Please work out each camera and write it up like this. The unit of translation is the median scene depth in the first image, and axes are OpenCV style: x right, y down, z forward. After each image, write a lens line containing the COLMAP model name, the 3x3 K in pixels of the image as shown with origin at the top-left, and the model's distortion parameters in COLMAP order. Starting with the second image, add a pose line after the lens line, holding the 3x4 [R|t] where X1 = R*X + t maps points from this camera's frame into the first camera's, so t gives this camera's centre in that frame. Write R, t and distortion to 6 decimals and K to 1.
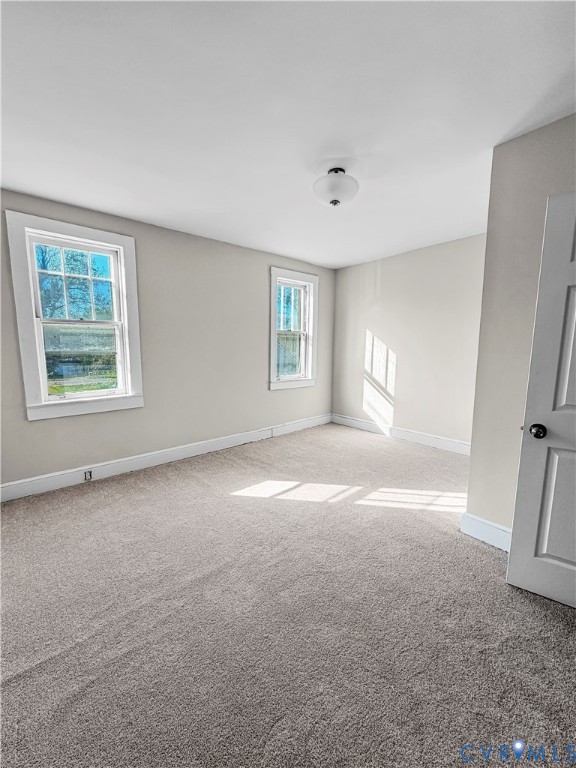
lens RADIAL K [[305.8, 0, 288.0], [0, 305.8, 384.0], [0, 0, 1]] dist [0.000090, 0.000084]
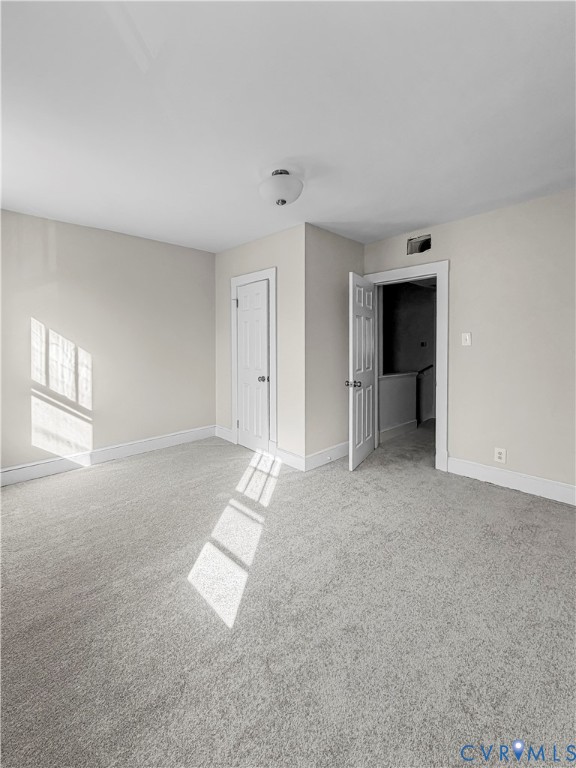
lens RADIAL K [[318.3, 0, 273.6], [0, 318.3, 349.4], [0, 0, 1]] dist [-0.000330, -0.000023]
pose [[-0.033608, -0.022571, 0.999180, -0.446879], [0.129019, 0.991282, 0.026732, -0.069966], [-0.991072, 0.129812, -0.030402, 0.554067]]
